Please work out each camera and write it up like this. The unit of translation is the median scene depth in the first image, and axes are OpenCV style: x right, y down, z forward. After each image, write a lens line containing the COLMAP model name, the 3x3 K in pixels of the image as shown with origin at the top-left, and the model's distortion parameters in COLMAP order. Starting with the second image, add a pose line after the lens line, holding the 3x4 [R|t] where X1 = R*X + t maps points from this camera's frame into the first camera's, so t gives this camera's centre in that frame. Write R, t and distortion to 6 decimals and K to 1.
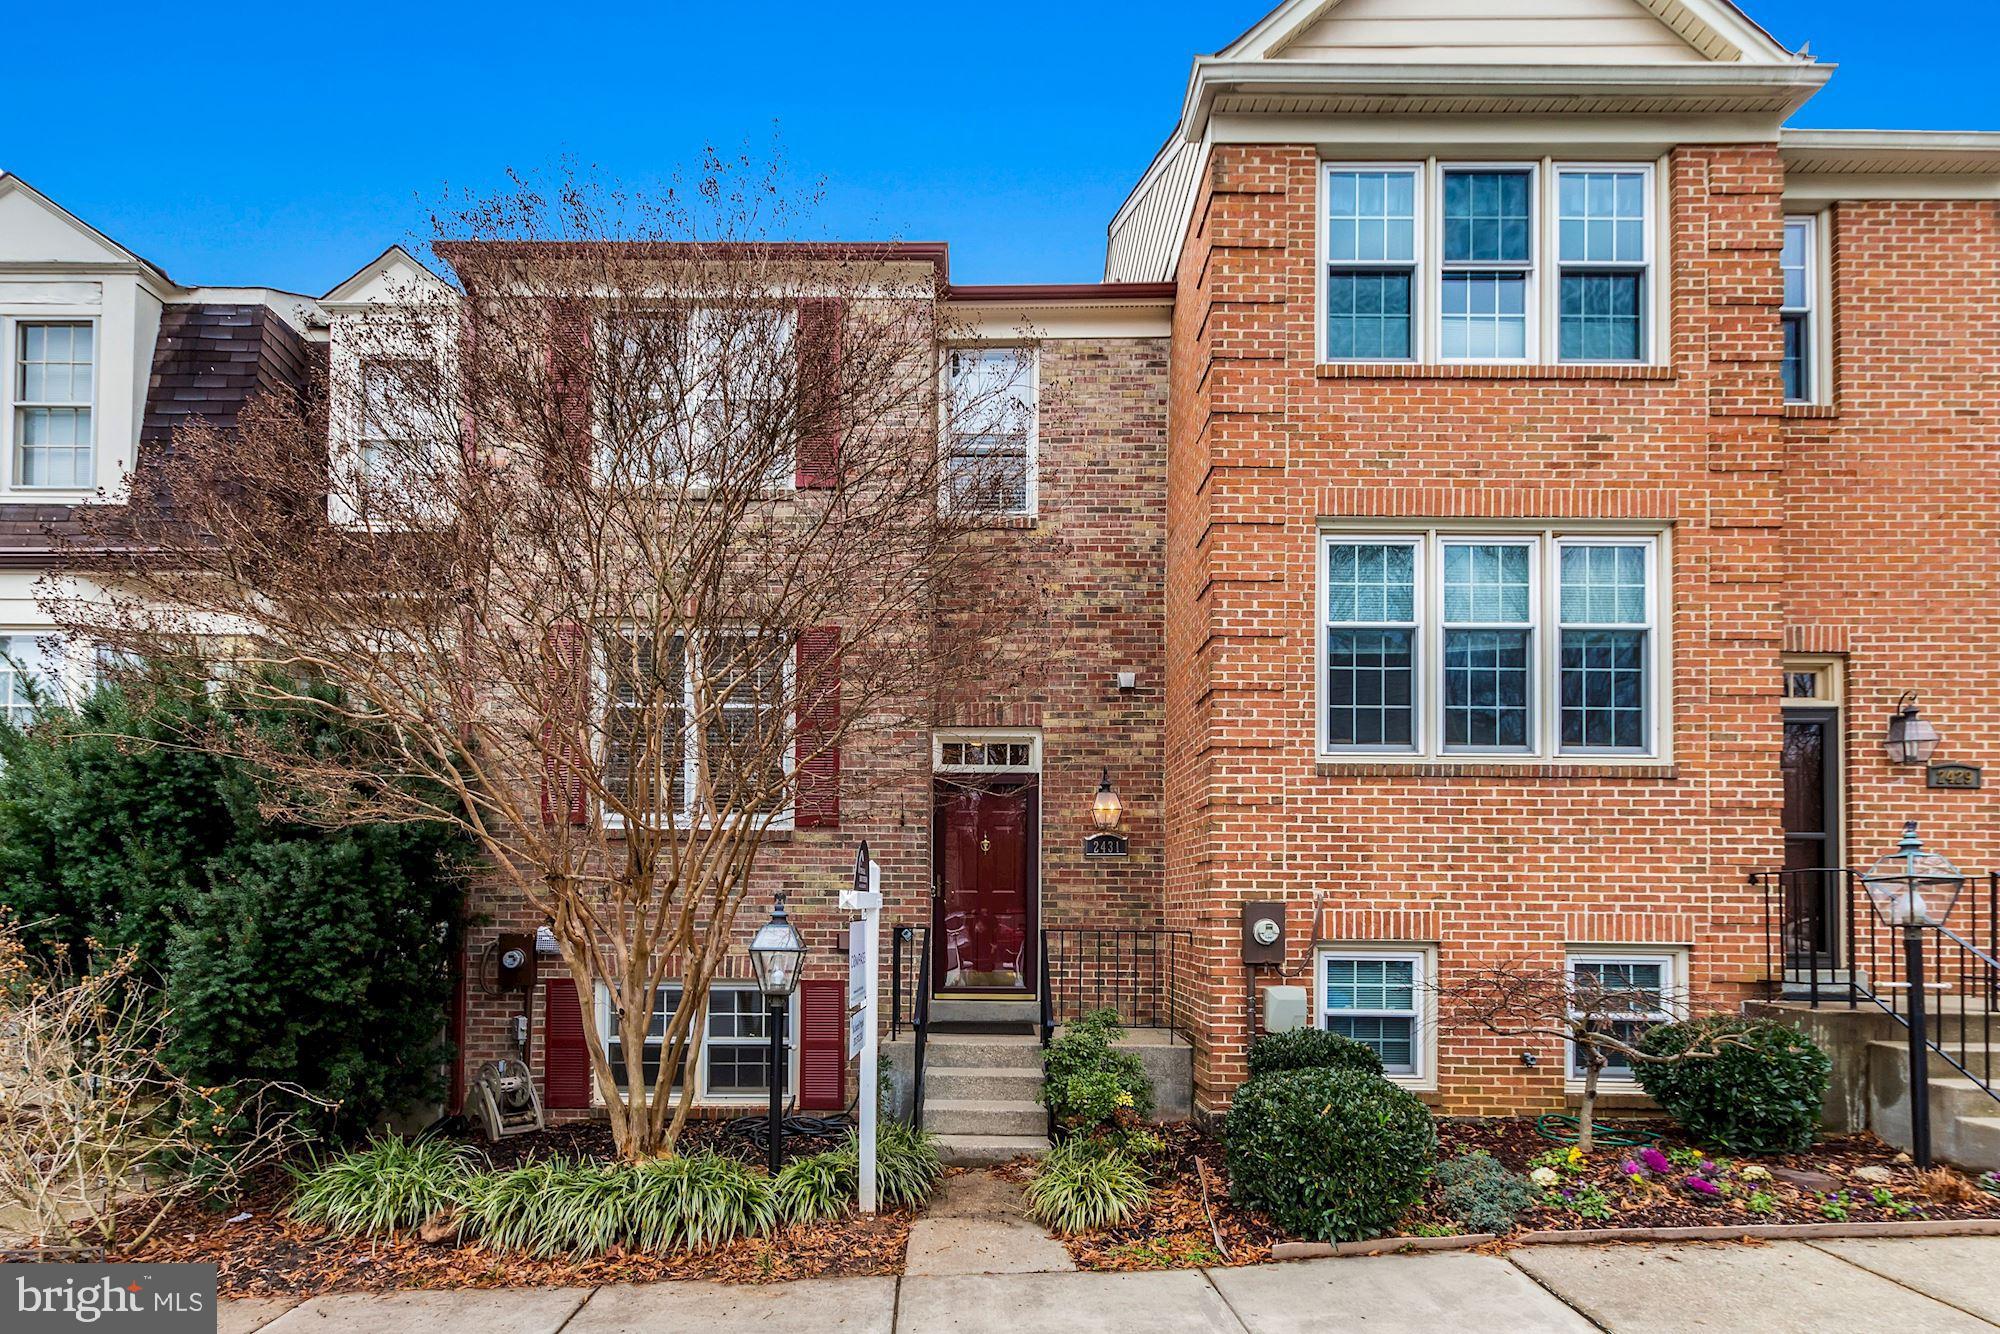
lens RADIAL K [[972.2, 0, 1000.7], [0, 972.2, 777.0], [0, 0, 1]] dist [0.012117, -0.000826]
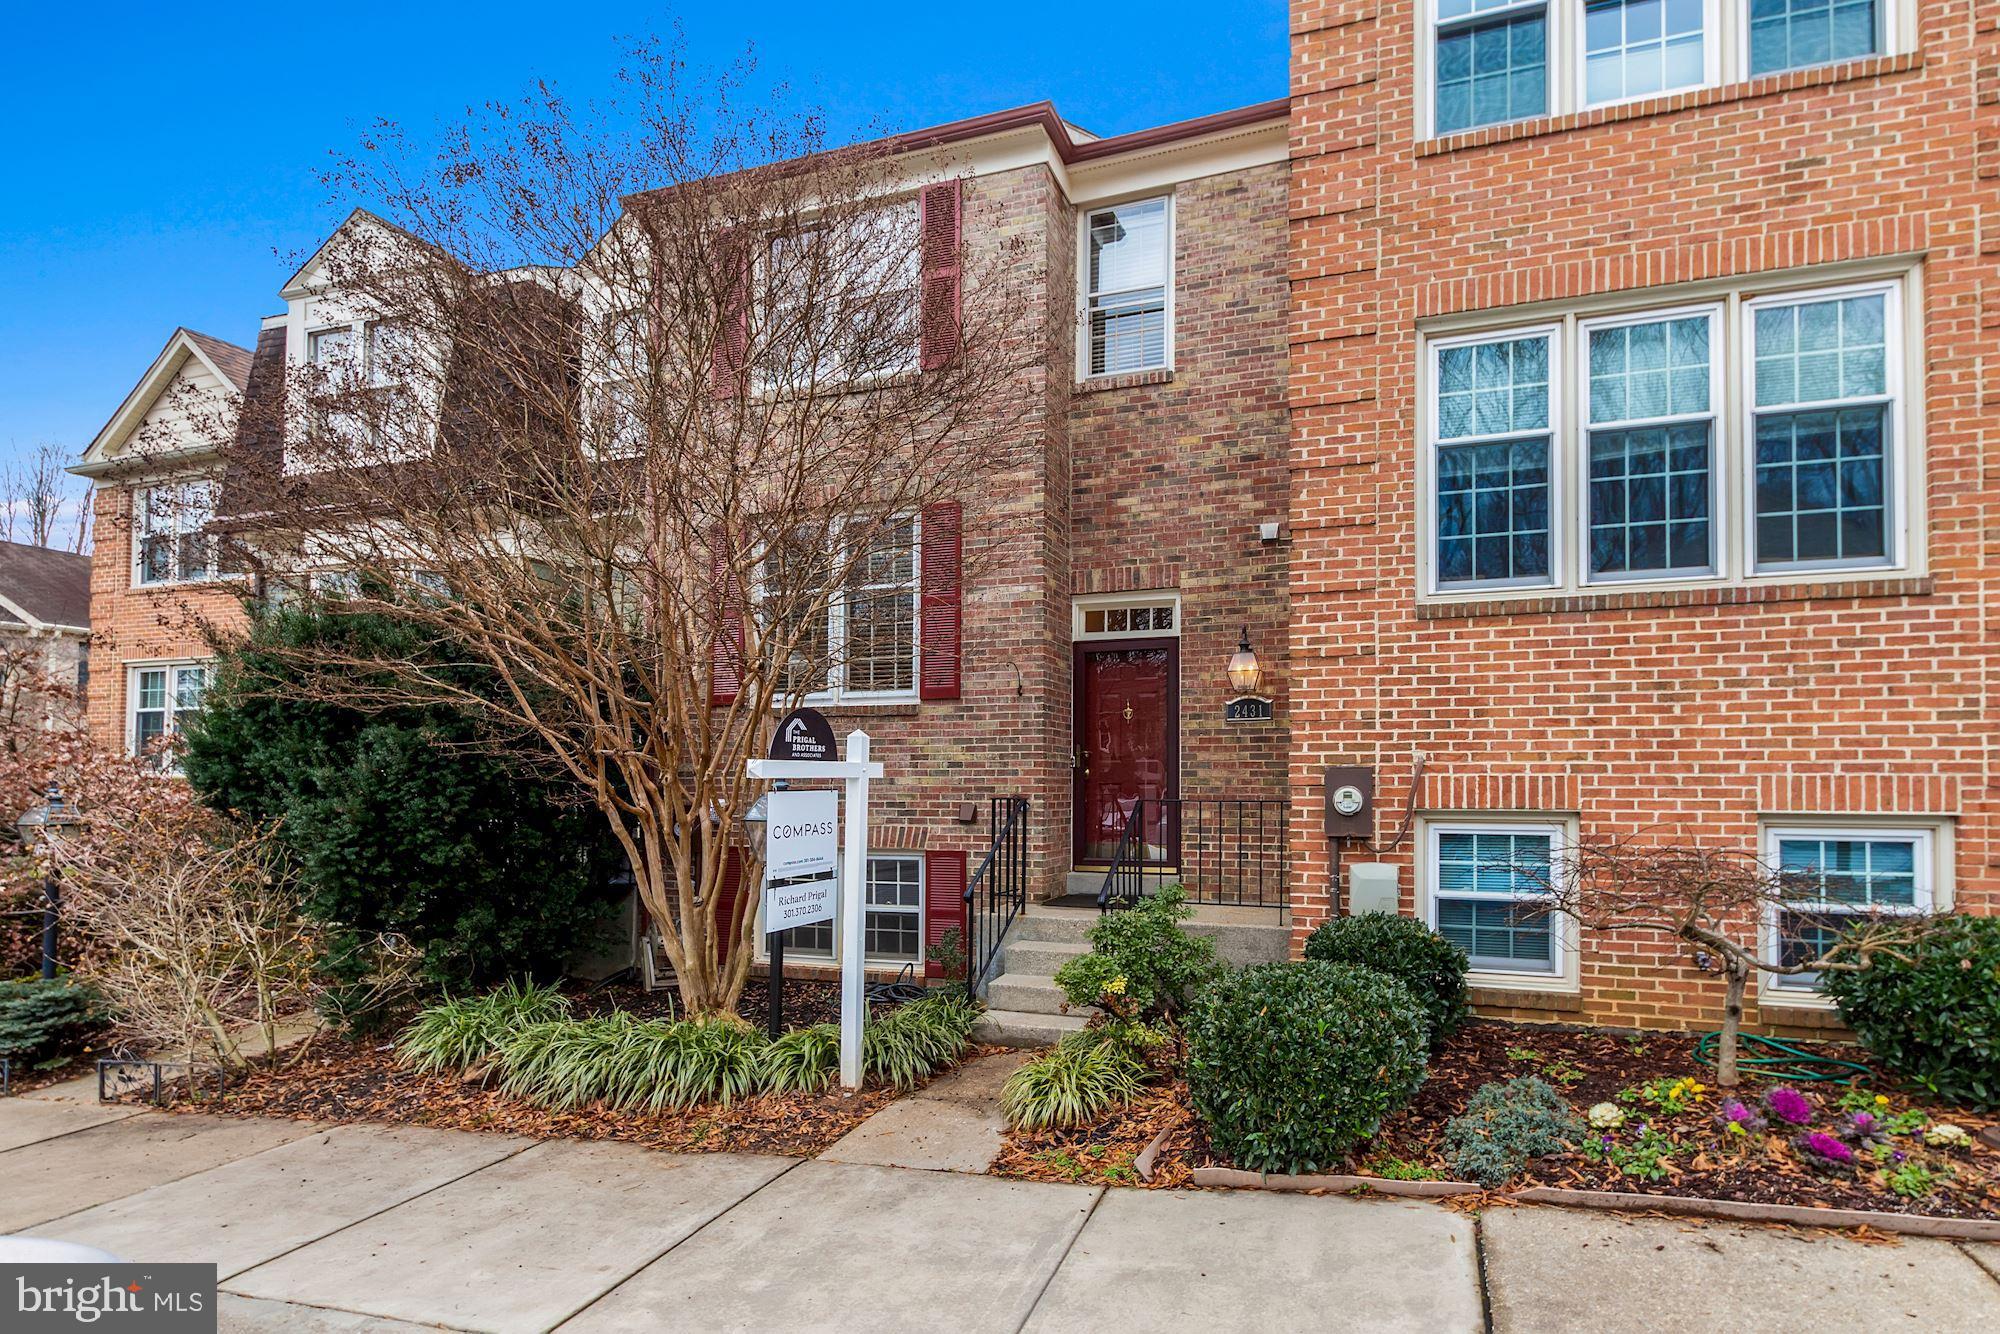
lens RADIAL K [[940.7, 0, 1021.7], [0, 940.7, 659.4], [0, 0, 1]] dist [0.019687, -0.008375]
pose [[0.957754, -0.047003, -0.283722, 0.225317], [0.048606, 0.998817, -0.001390, 0.018345], [0.283452, -0.012459, 0.958905, 0.101038]]
